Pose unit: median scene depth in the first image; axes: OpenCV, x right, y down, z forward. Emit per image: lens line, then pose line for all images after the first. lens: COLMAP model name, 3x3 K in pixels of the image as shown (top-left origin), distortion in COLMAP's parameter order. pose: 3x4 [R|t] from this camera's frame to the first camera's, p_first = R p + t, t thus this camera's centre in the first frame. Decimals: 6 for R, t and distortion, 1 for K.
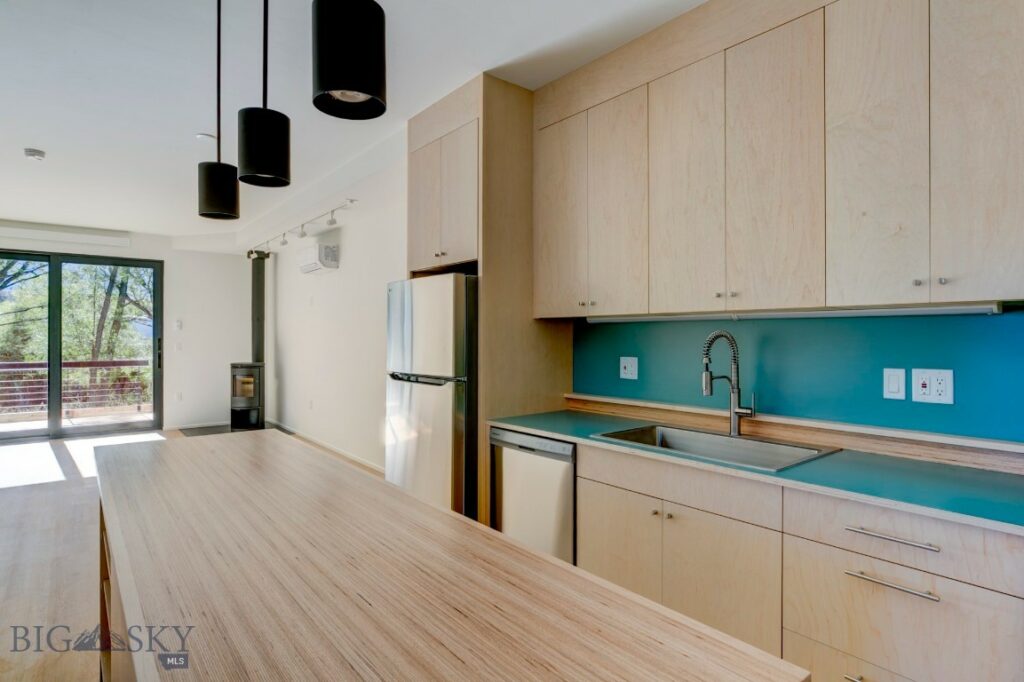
lens RADIAL K [[551.1, 0, 509.8], [0, 551.1, 333.8], [0, 0, 1]] dist [-0.013896, 0.000521]
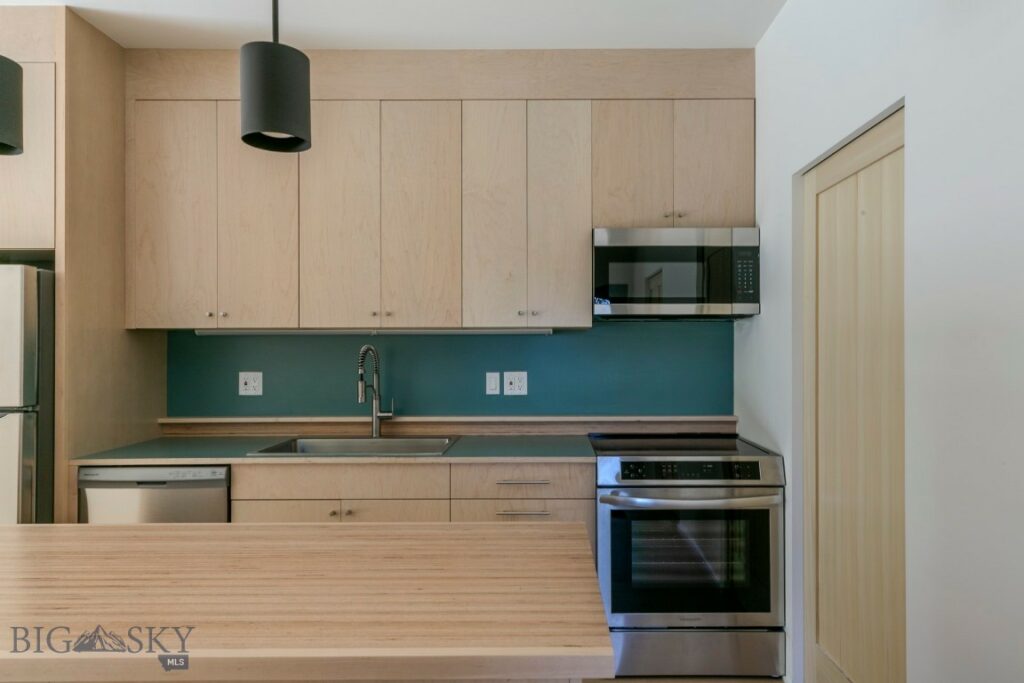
lens RADIAL K [[709.5, 0, 512.0], [0, 709.5, 341.5], [0, 0, 1]] dist [0.004110, 0.002137]
pose [[0.621090, 0.006204, 0.783715, -0.580150], [0.000387, 0.999966, -0.008222, -0.000330], [-0.783739, 0.005410, 0.621067, -0.135065]]
